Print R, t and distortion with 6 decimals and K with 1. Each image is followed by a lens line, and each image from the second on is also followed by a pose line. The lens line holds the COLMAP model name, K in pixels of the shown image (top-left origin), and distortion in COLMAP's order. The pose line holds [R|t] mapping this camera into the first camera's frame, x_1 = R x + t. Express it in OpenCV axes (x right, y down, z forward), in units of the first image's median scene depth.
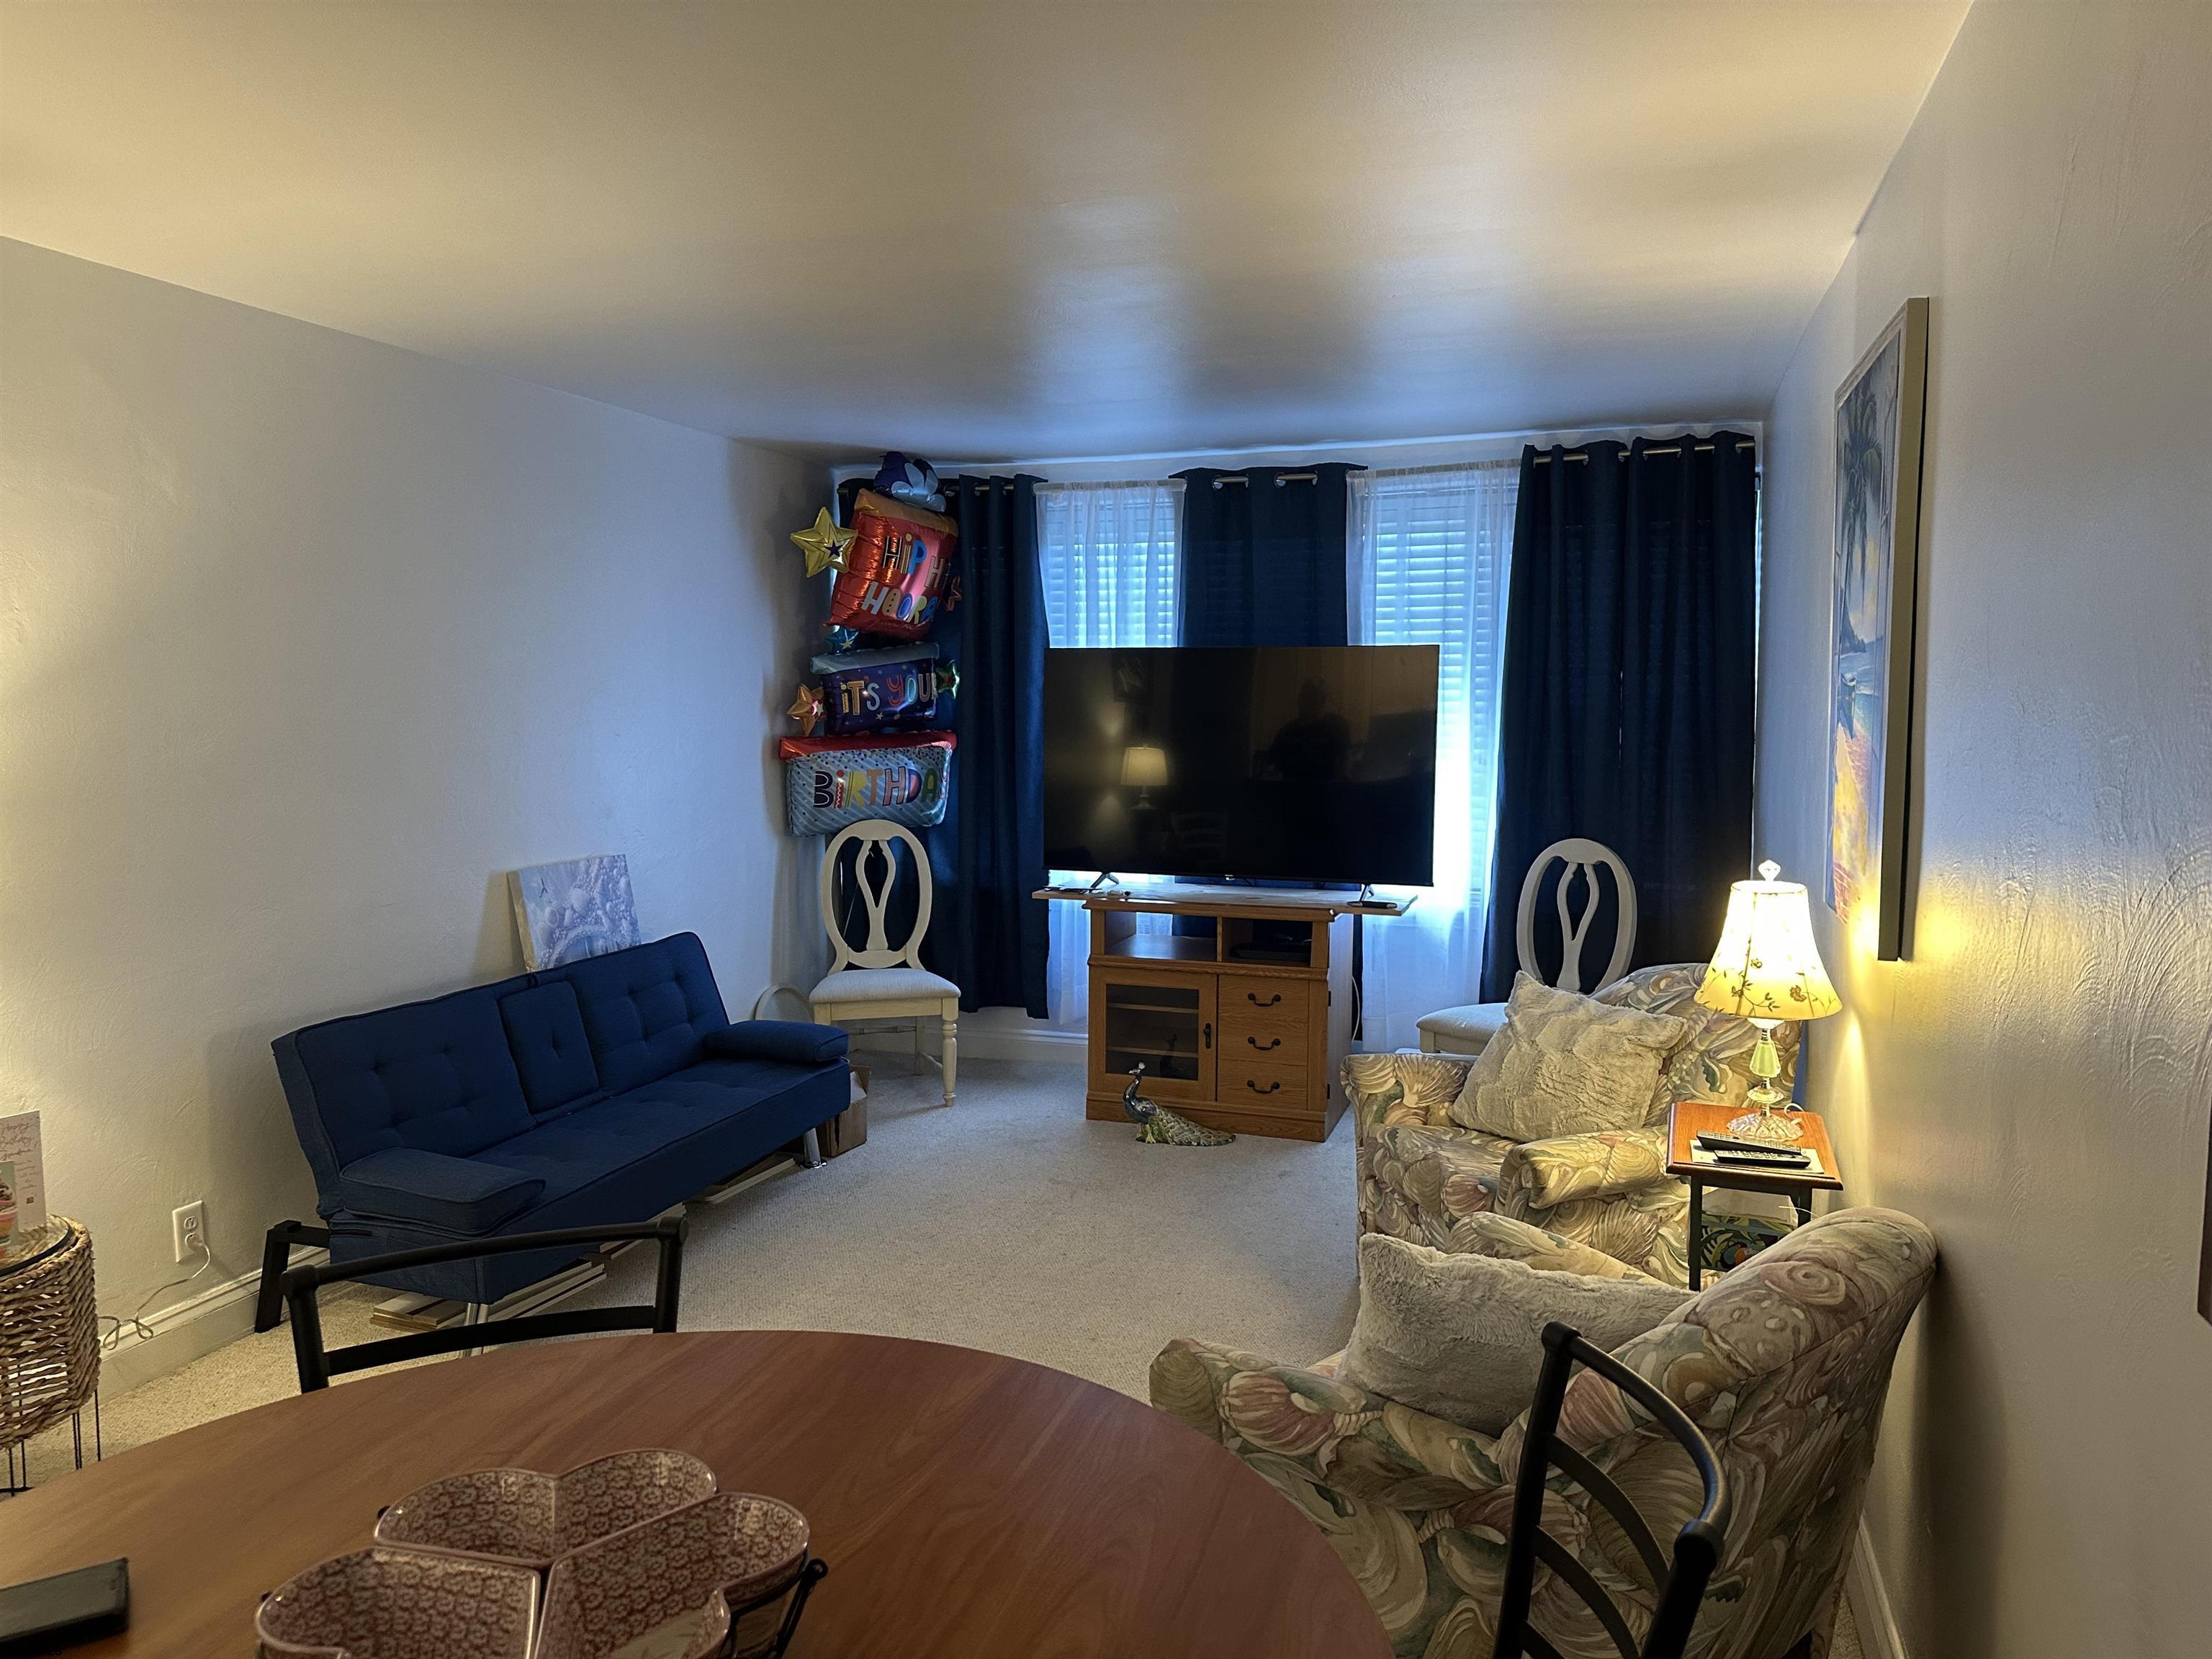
lens RADIAL K [[1519.7, 0, 1107.2], [0, 1519.7, 830.5], [0, 0, 1]] dist [0.029490, -0.016187]
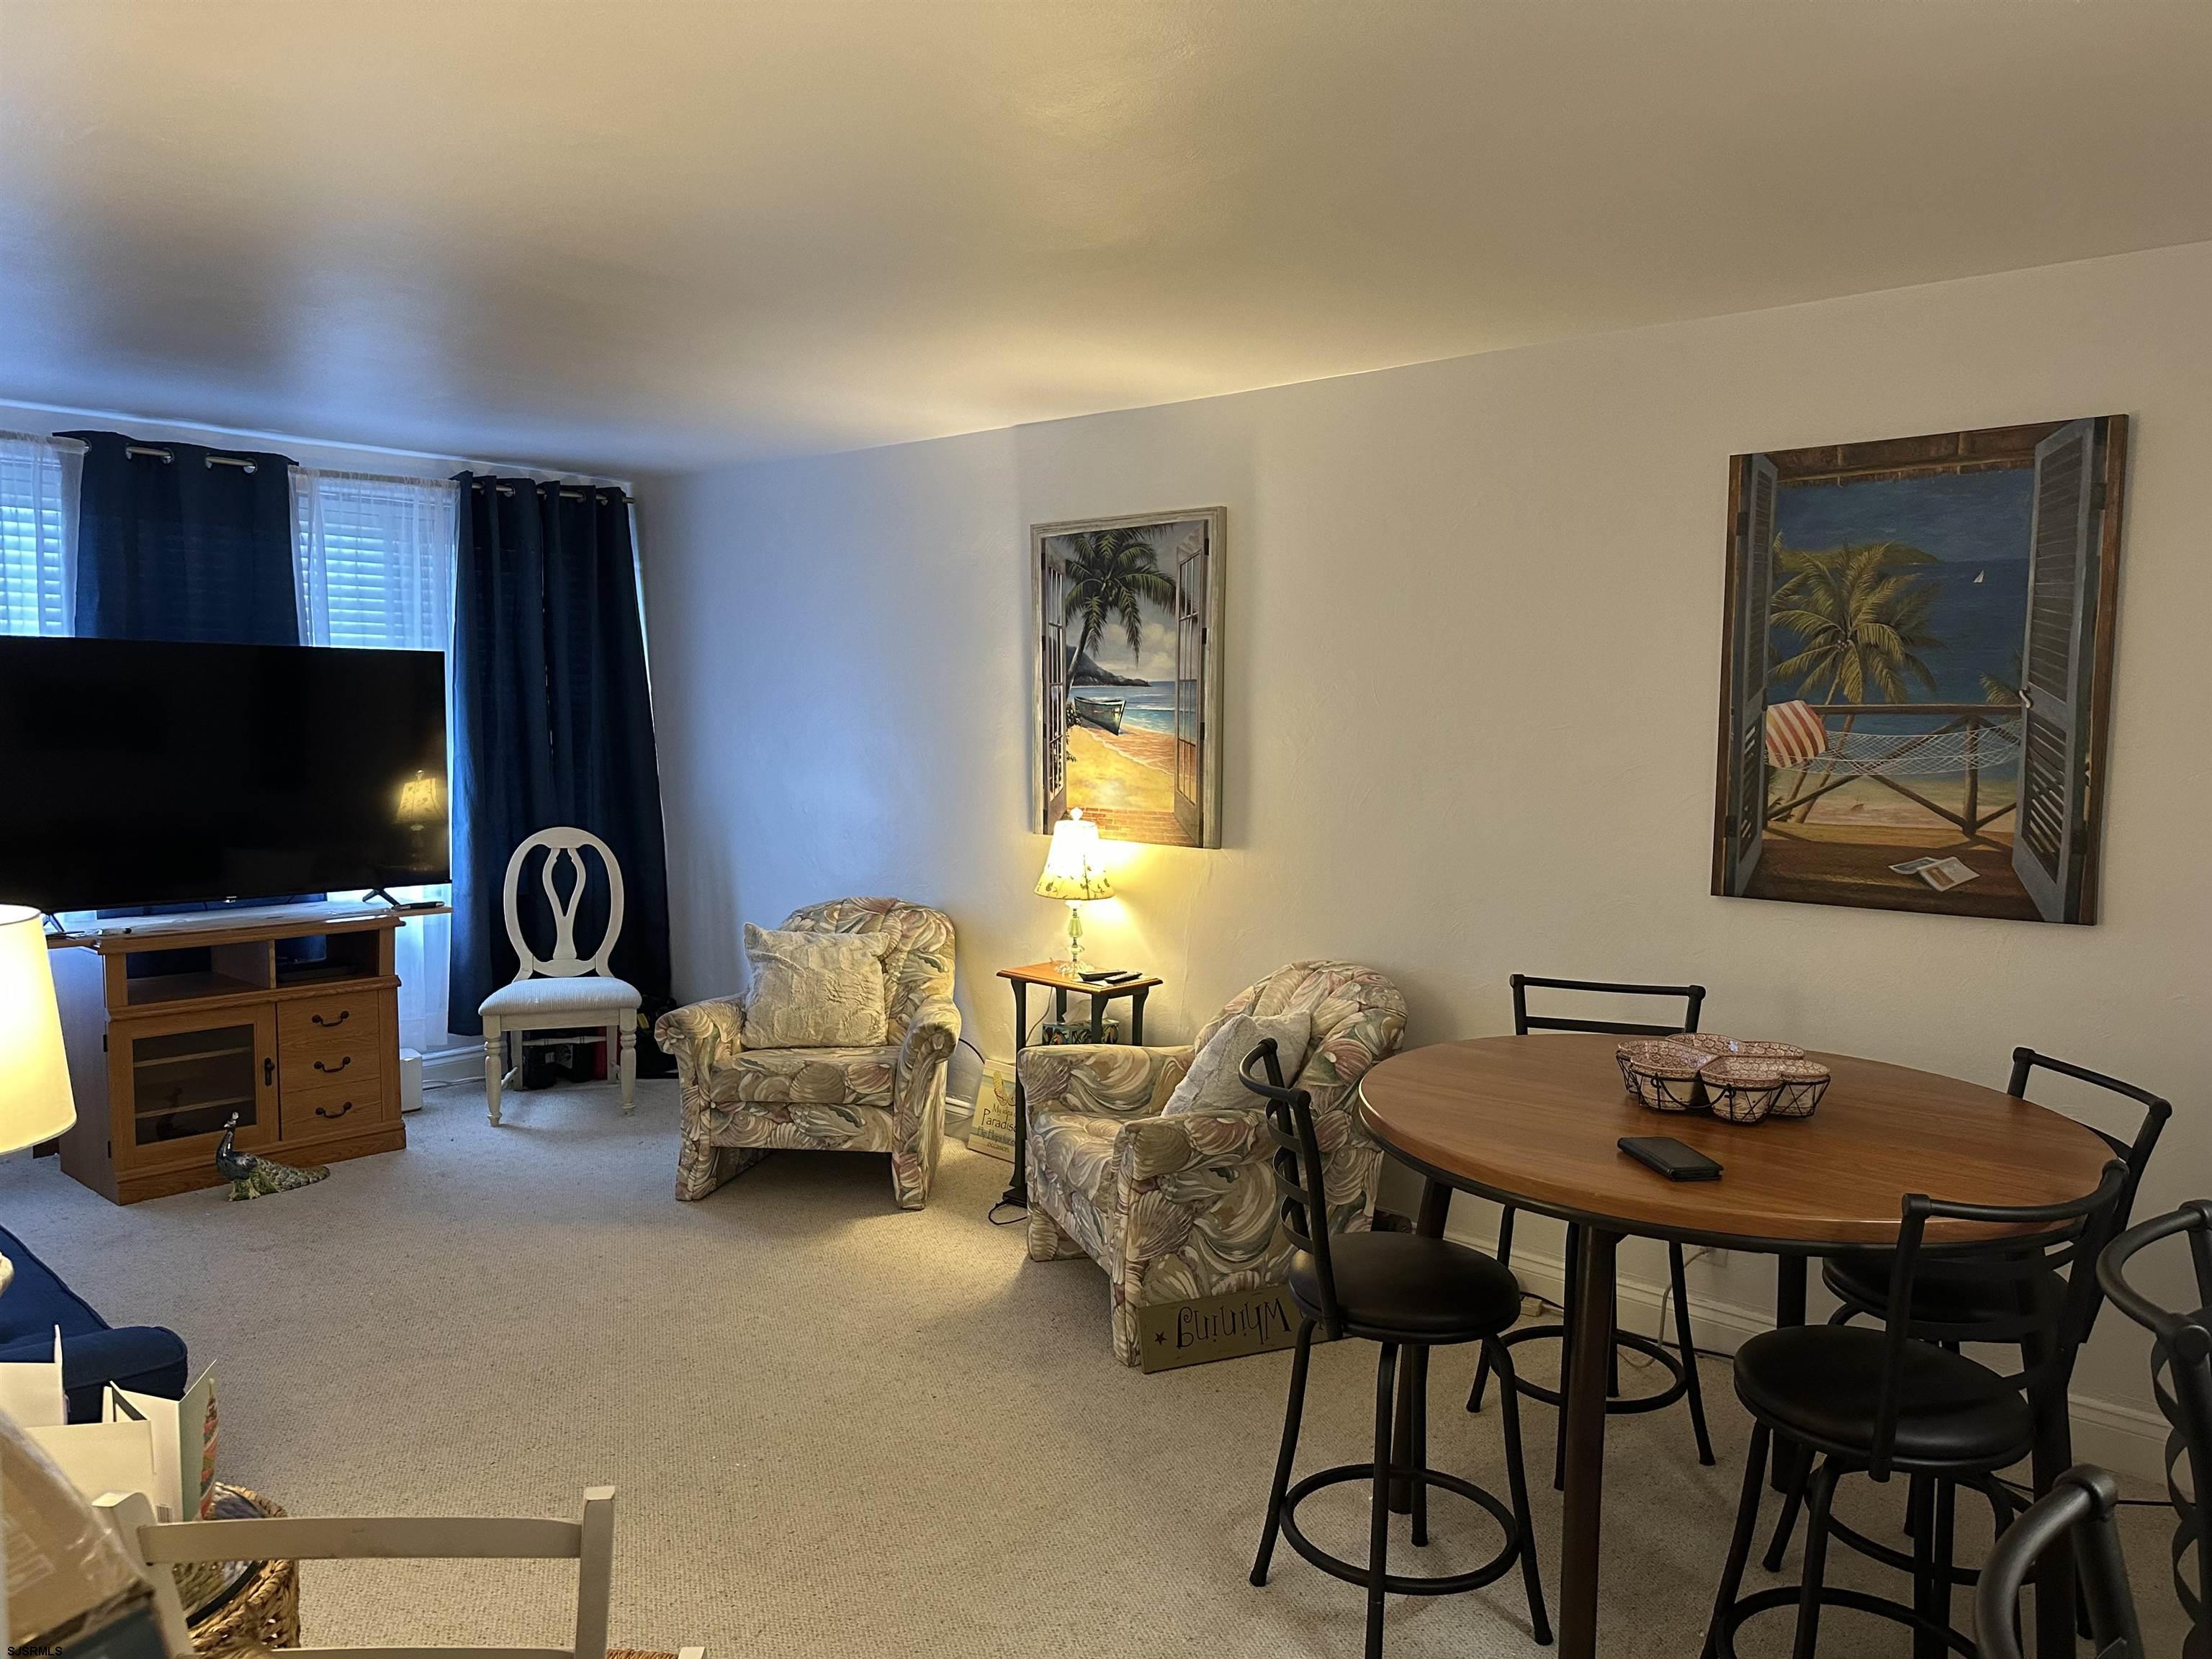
lens RADIAL K [[1519.7, 0, 1116.0], [0, 1519.7, 827.0], [0, 0, 1]] dist [0.029490, -0.016187]
pose [[0.385866, -0.069799, 0.919911, -0.578320], [0.070855, 0.996431, 0.045885, -0.017638], [-0.919830, 0.047475, 0.389434, 0.167694]]
